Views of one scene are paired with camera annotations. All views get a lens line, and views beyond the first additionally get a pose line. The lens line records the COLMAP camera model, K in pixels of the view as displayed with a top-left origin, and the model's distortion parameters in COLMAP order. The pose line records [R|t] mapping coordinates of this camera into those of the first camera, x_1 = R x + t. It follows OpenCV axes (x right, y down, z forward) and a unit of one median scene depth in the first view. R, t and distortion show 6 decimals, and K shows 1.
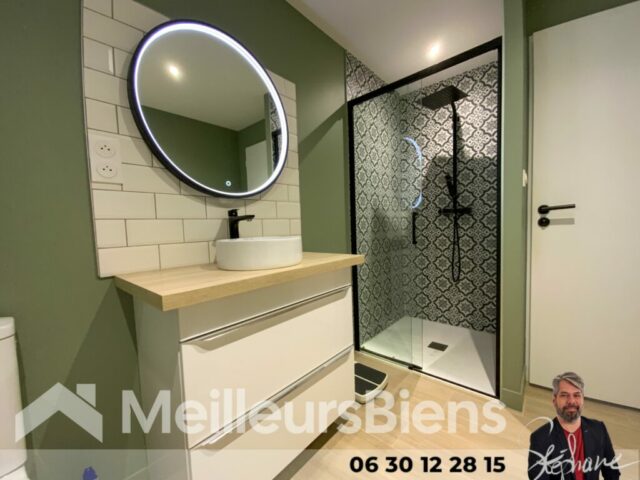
lens RADIAL K [[259.3, 0, 322.1], [0, 259.3, 241.6], [0, 0, 1]] dist [0.011235, -0.013712]
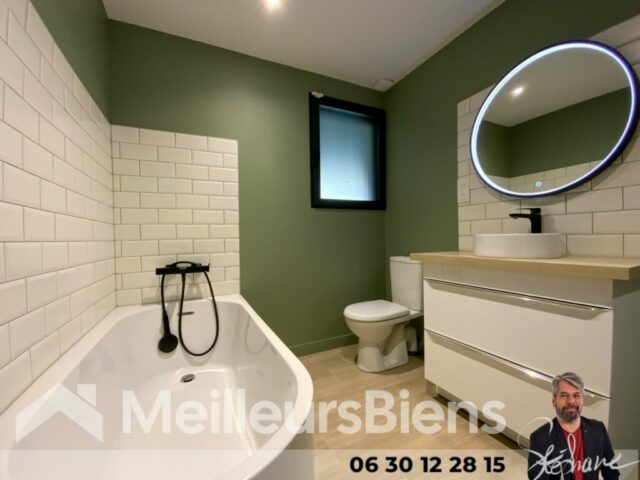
lens RADIAL K [[264.1, 0, 320.0], [0, 264.1, 240.0], [0, 0, 1]] dist [0.001008, 0.000048]
pose [[-0.383975, 0.057996, -0.921520, 0.610048], [-0.014680, 0.997516, 0.068896, -0.027933], [0.923227, 0.039982, -0.382170, 0.333070]]
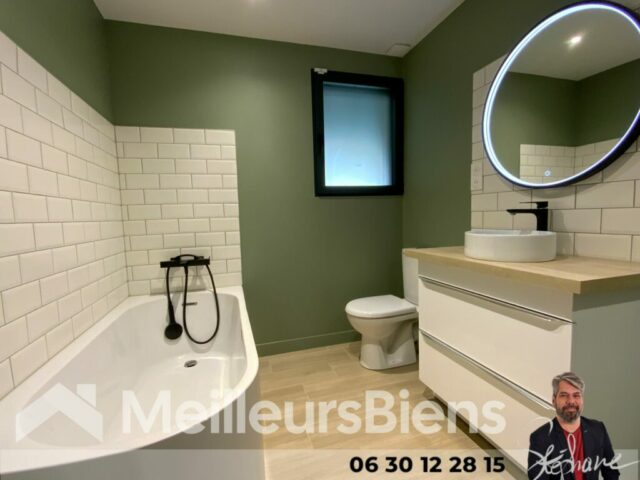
lens RADIAL K [[303.2, 0, 320.0], [0, 303.2, 240.0], [0, 0, 1]] dist [0.001186, -0.000772]
pose [[-0.523696, 0.127081, -0.842374, 0.613042], [0.007444, 0.989456, 0.144642, -0.085148], [0.851873, 0.069478, -0.519120, 0.507594]]
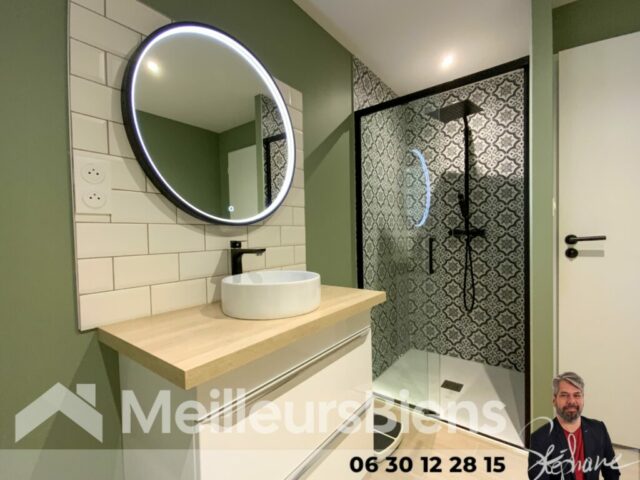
lens RADIAL K [[293.7, 0, 320.5], [0, 293.7, 241.5], [0, 0, 1]] dist [-0.003758, -0.001382]
pose [[0.997698, 0.012508, 0.066655, -0.074982], [-0.010149, 0.999314, -0.035609, -0.048984], [-0.067054, 0.034851, 0.997140, 0.013574]]
